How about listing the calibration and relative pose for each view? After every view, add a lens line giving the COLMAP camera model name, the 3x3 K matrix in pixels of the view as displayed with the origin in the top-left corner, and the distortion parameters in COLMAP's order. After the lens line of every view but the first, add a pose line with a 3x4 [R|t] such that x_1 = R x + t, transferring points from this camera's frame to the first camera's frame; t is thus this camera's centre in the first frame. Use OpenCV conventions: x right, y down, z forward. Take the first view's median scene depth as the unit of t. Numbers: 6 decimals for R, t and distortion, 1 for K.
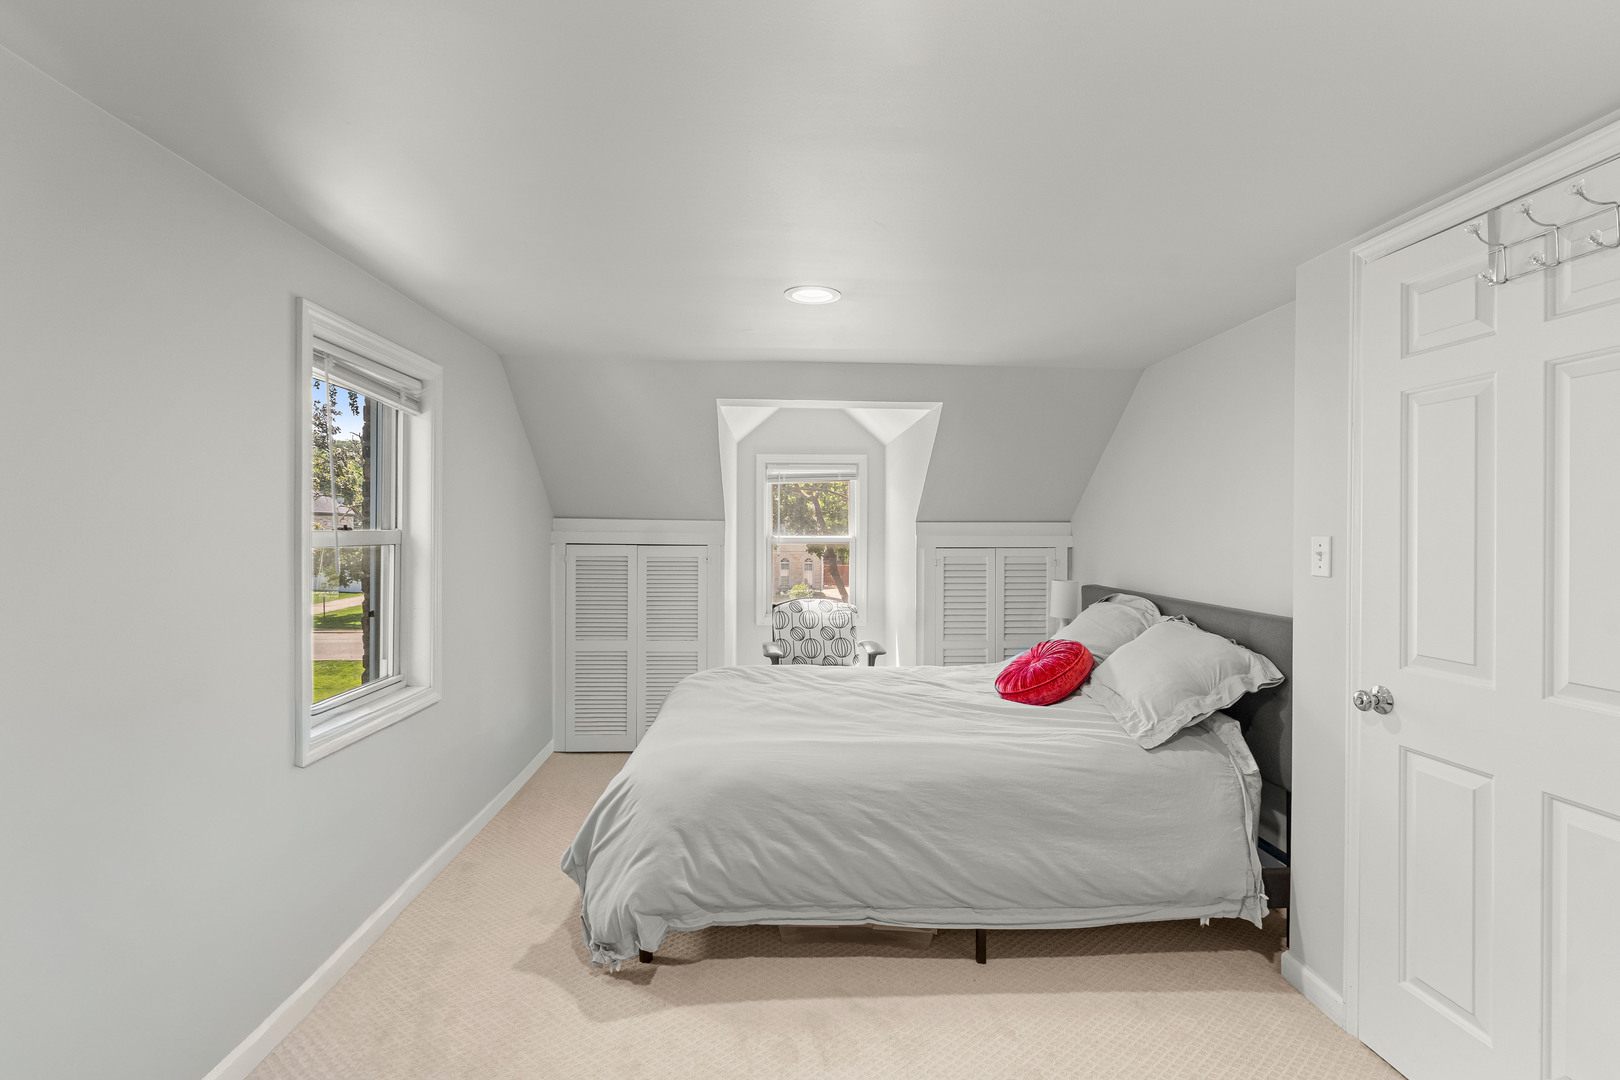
lens RADIAL K [[716.6, 0, 810.0], [0, 716.6, 540.0], [0, 0, 1]] dist [0.001618, -0.000051]
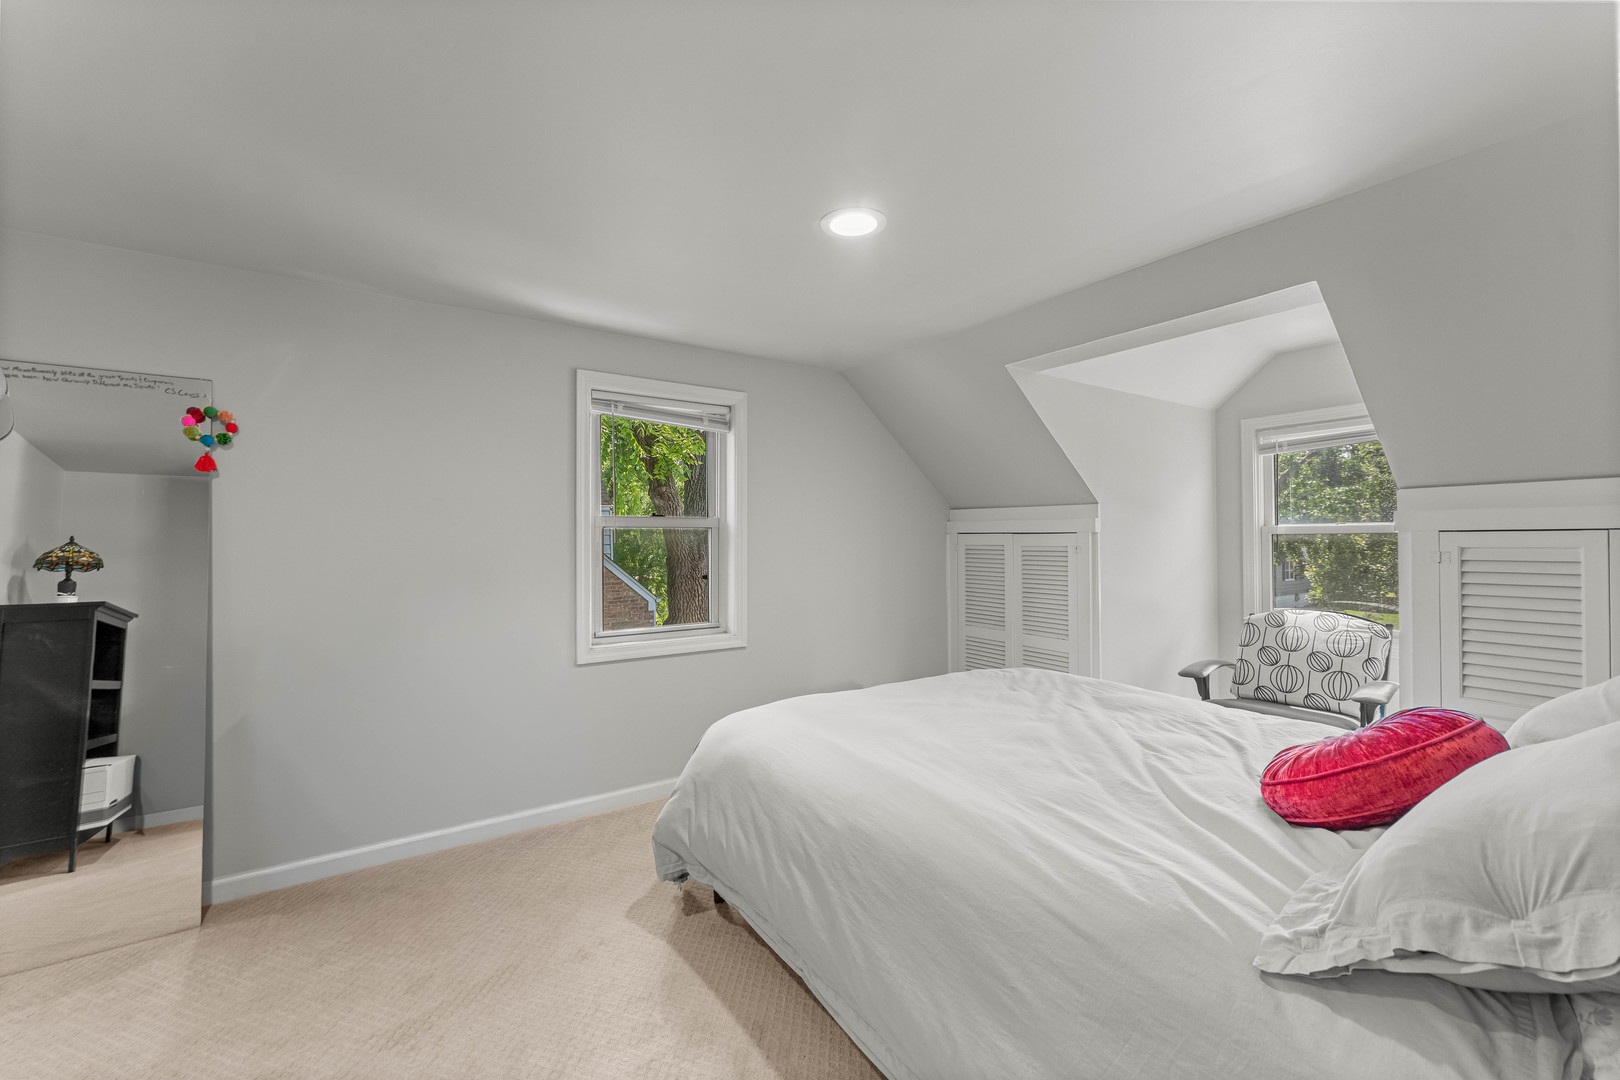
lens RADIAL K [[642.0, 0, 815.2], [0, 642.0, 532.5], [0, 0, 1]] dist [-0.000198, -0.000109]
pose [[0.527795, -0.015600, -0.849228, 0.563901], [-0.003362, 0.999785, -0.020455, 0.038322], [0.849365, 0.013651, 0.527629, 0.496216]]
